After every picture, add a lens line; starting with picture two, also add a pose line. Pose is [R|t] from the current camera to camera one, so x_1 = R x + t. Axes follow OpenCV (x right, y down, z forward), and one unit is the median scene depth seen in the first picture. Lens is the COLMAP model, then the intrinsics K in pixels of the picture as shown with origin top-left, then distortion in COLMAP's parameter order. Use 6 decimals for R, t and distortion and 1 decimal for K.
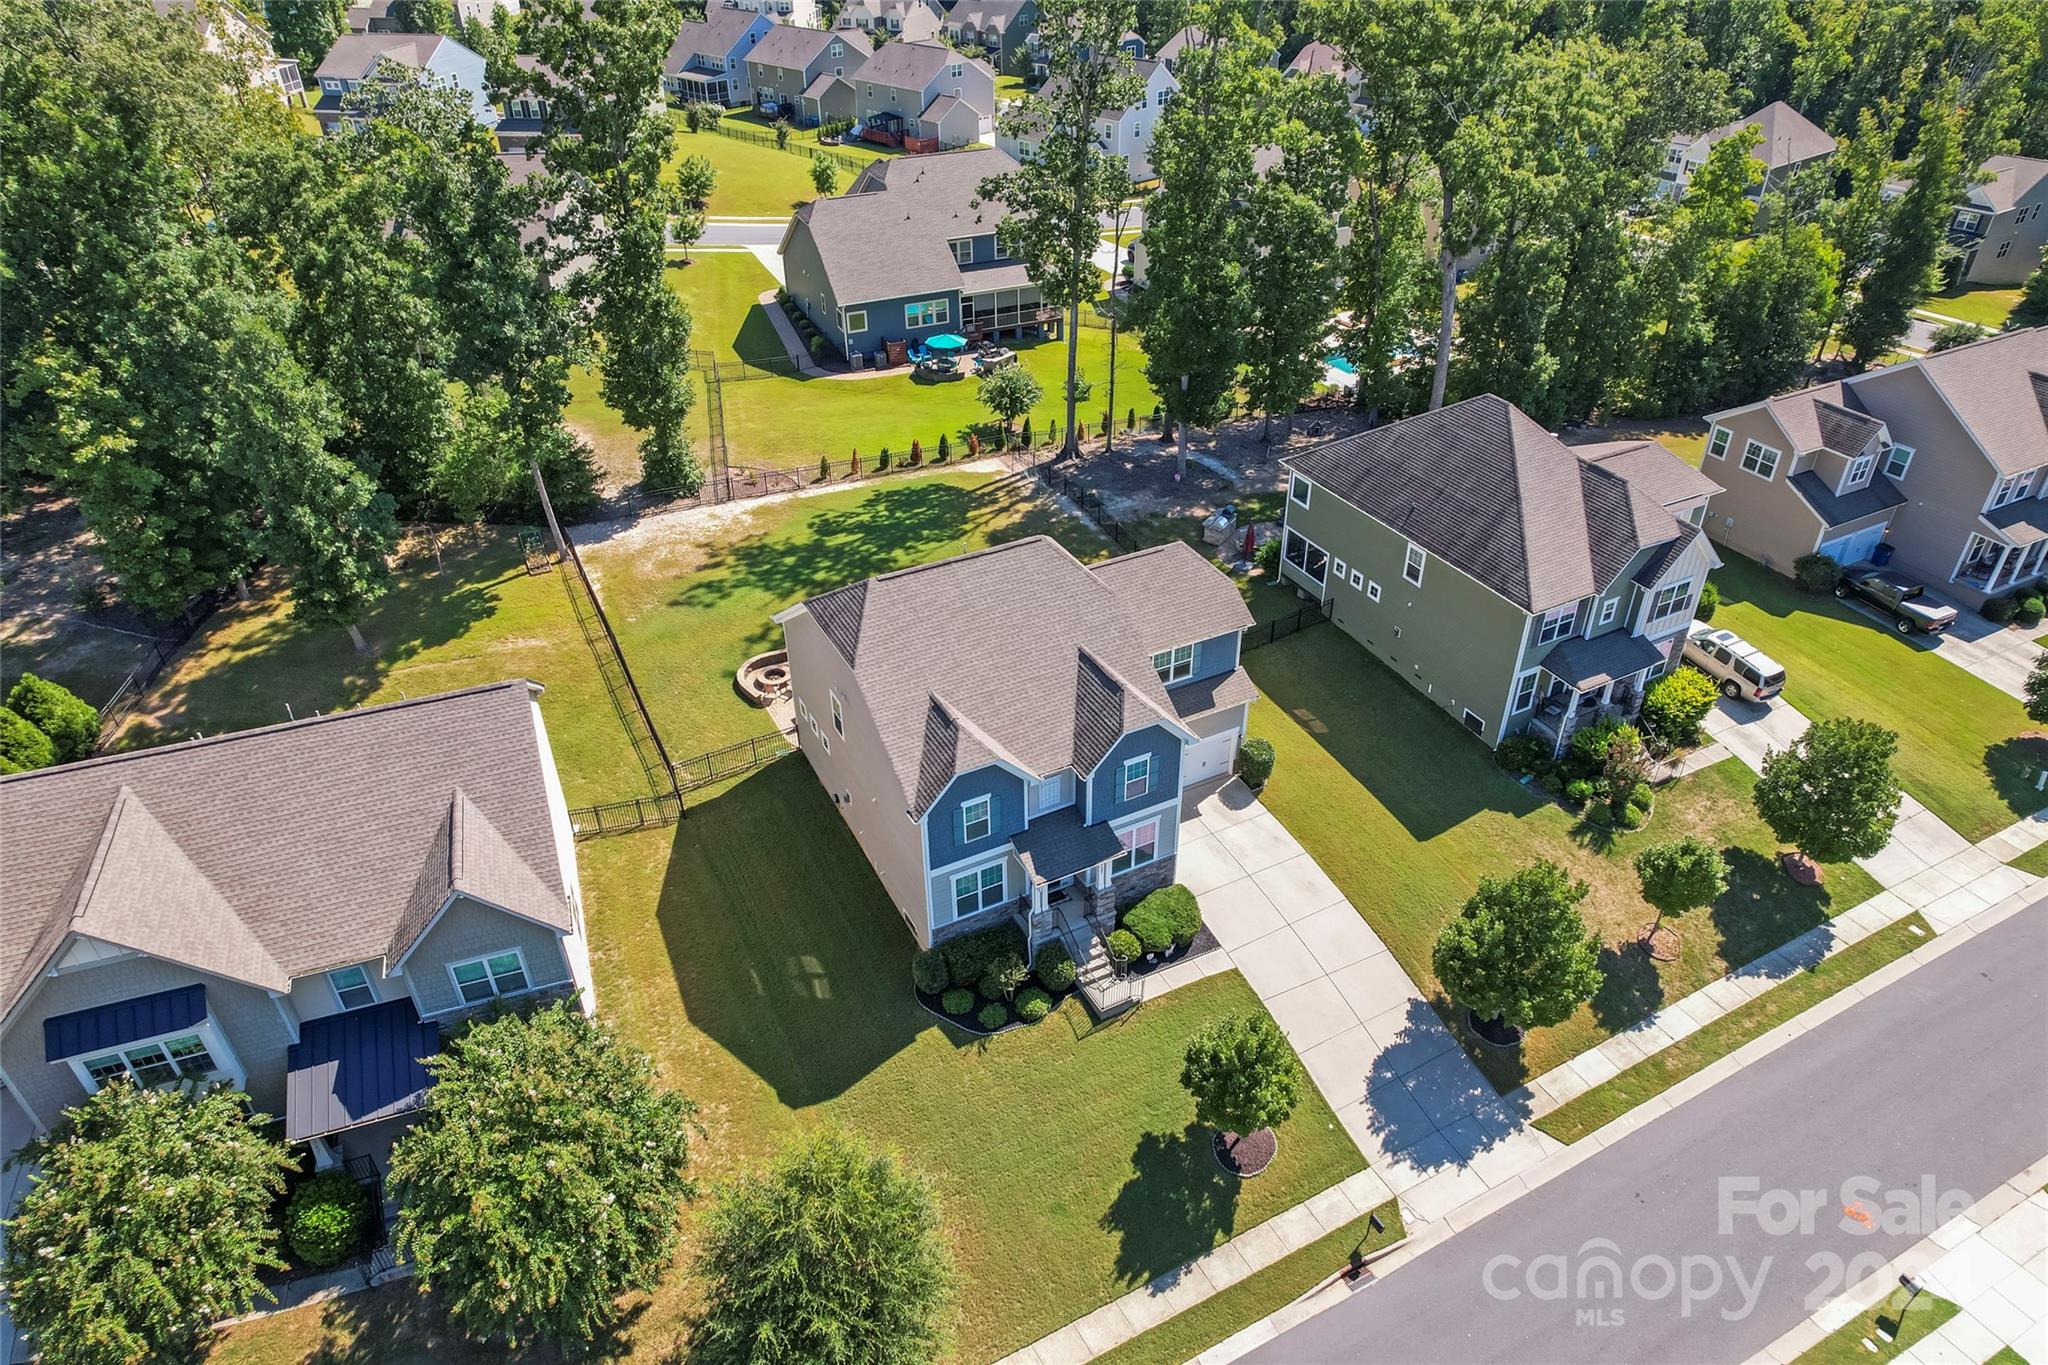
lens RADIAL K [[1305.1, 0, 1029.9], [0, 1305.1, 679.5], [0, 0, 1]] dist [-0.067735, 0.055264]
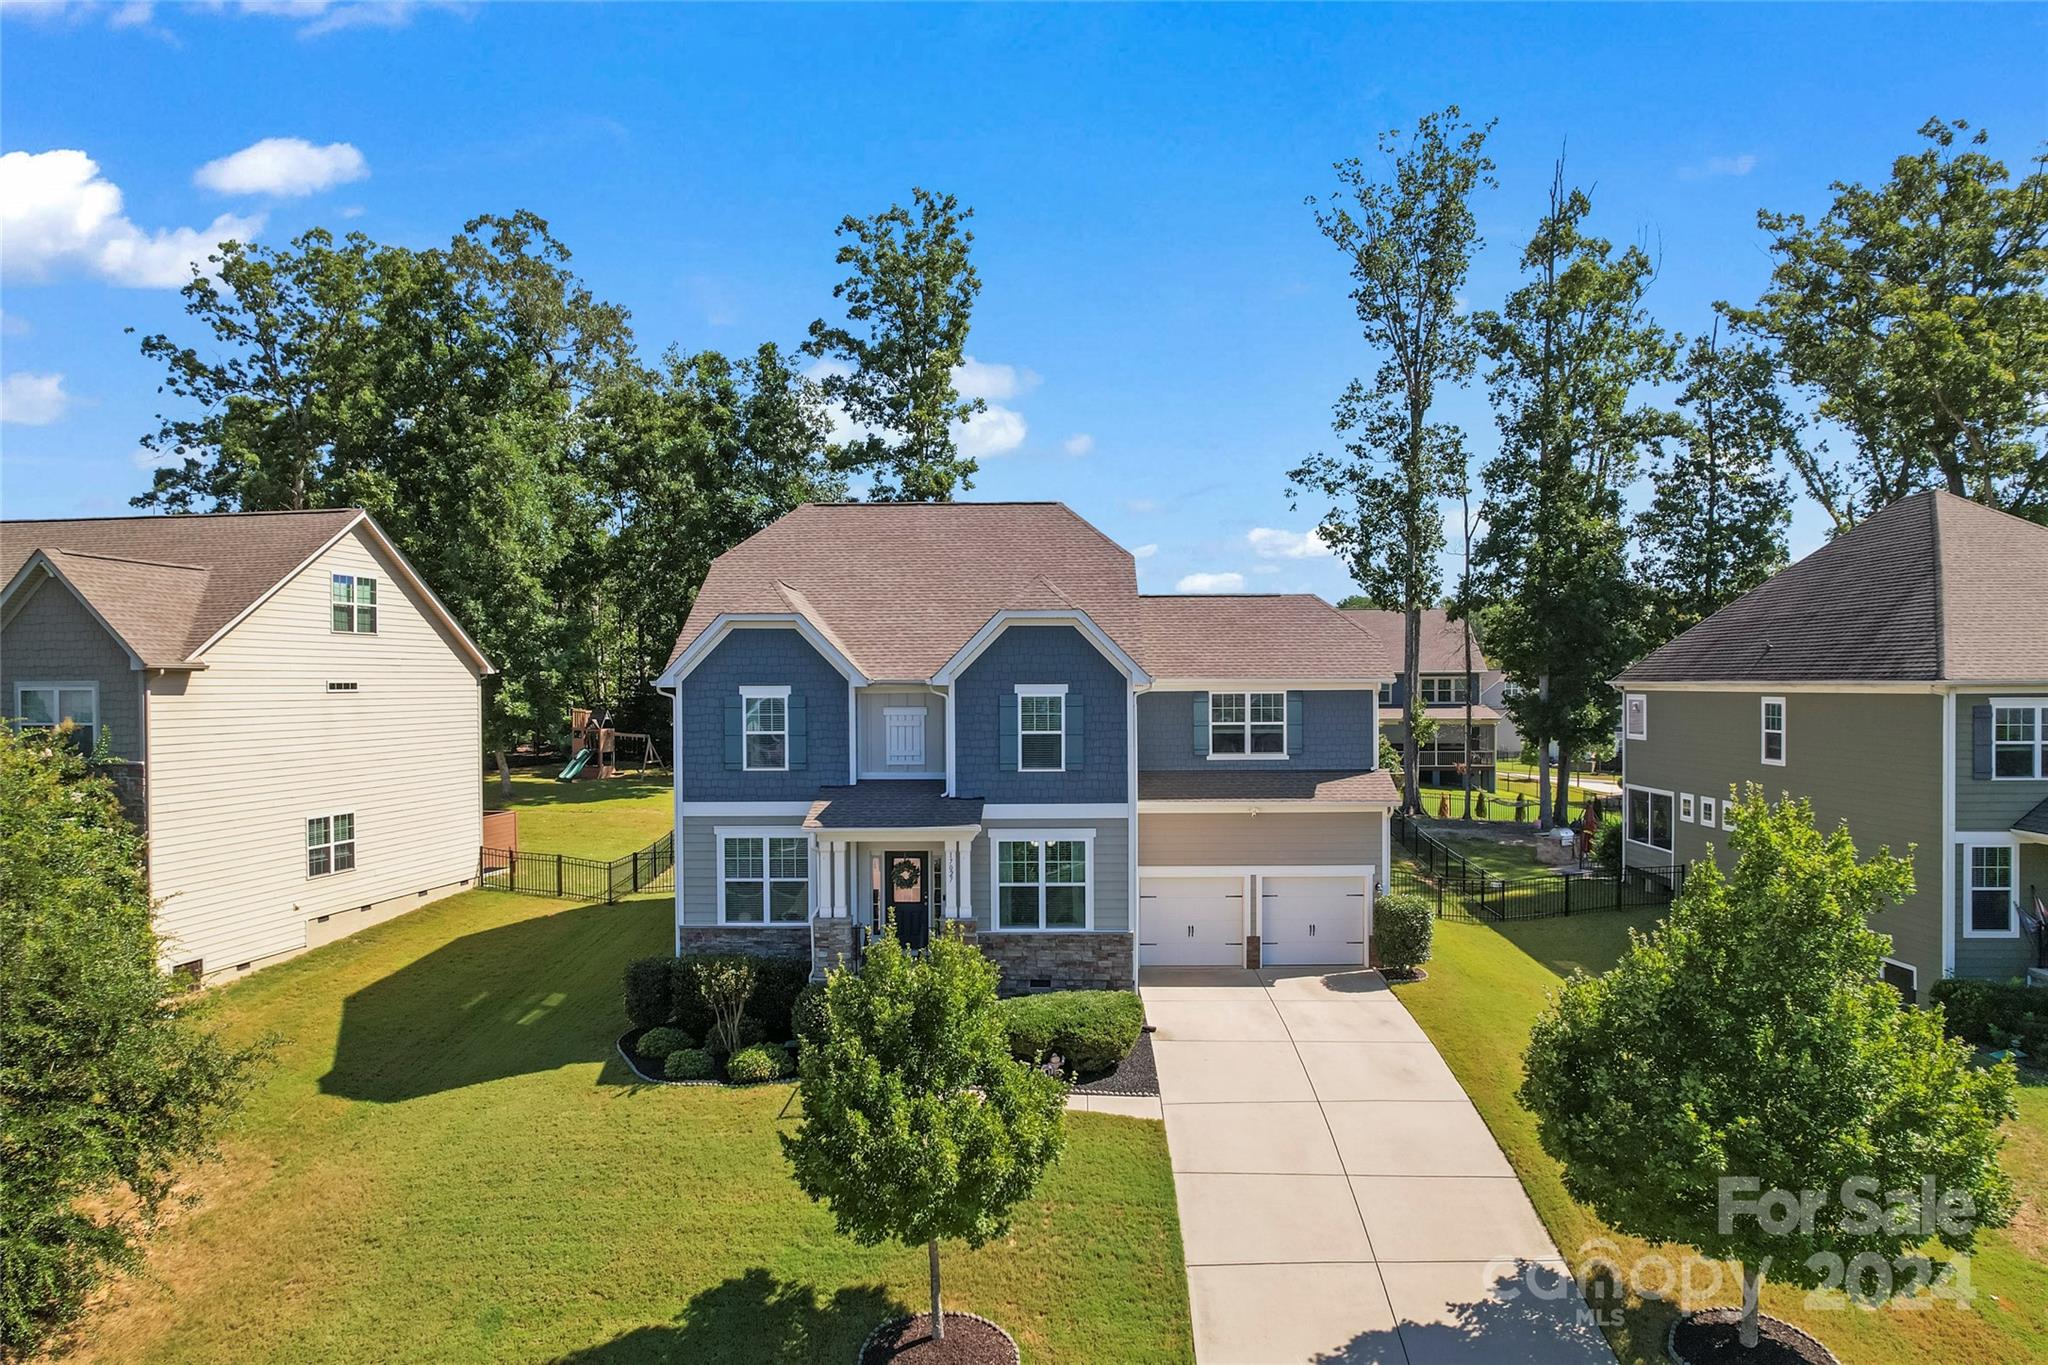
lens RADIAL K [[1305.1, 0, 1029.9], [0, 1305.1, 679.5], [0, 0, 1]] dist [-0.067735, 0.055264]
pose [[0.876802, 0.005610, -0.480819, 0.310803], [-0.271127, 0.831590, -0.484714, 0.296573], [0.397125, 0.555361, 0.730661, 0.471036]]
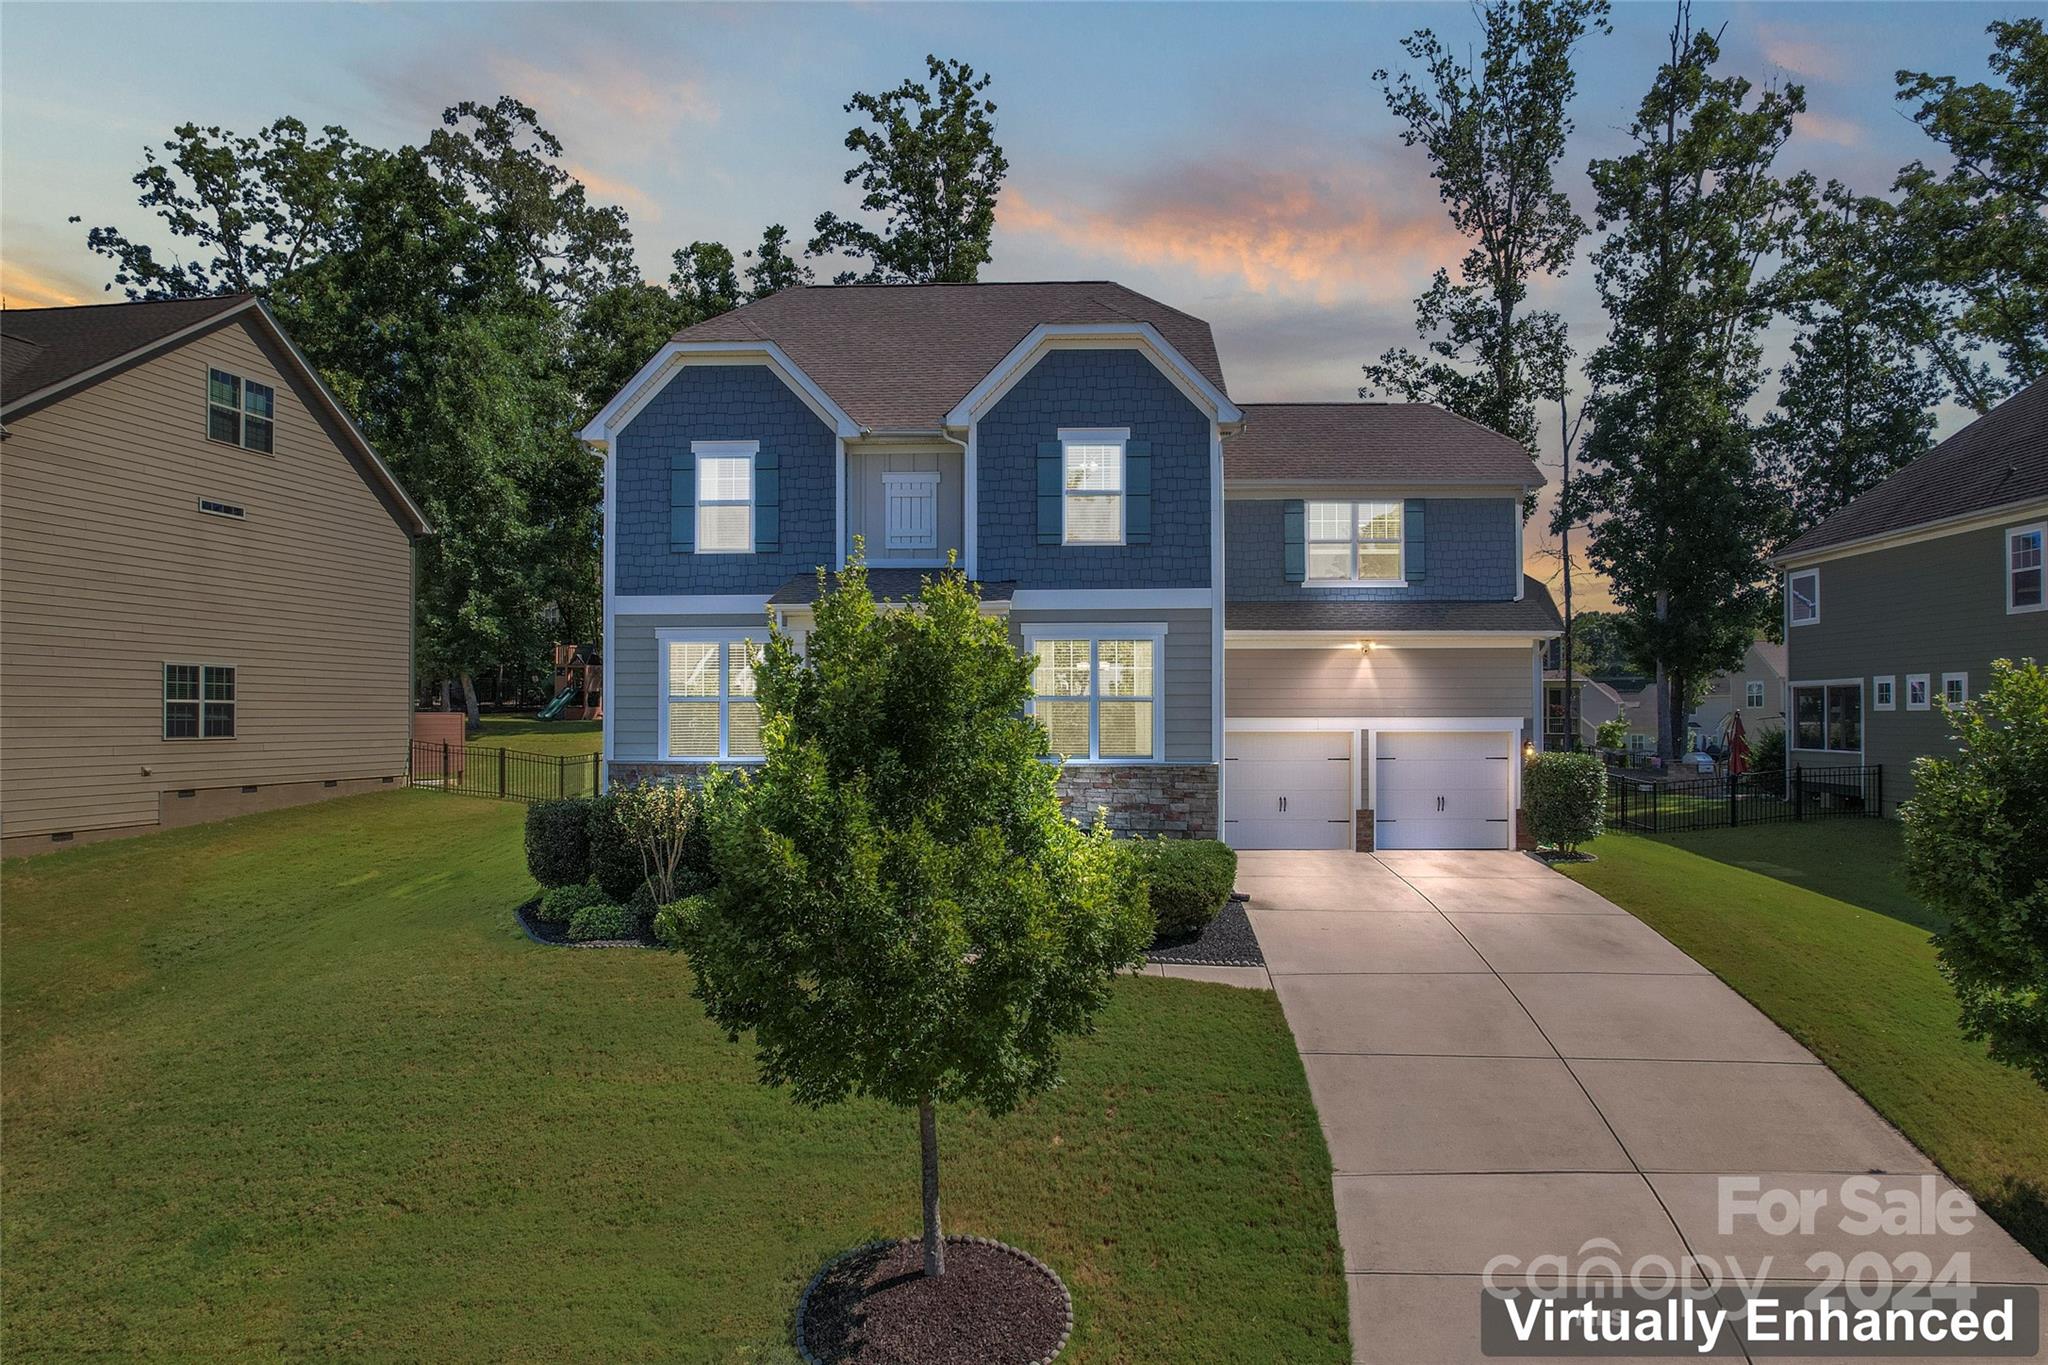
lens RADIAL K [[1314.4, 0, 1029.6], [0, 1314.4, 683.5], [0, 0, 1]] dist [-0.070269, 0.065257]
pose [[0.864882, -0.001737, -0.501972, 0.243858], [-0.286206, 0.819823, -0.495961, 0.303828], [0.412389, 0.572615, 0.708553, 0.612189]]
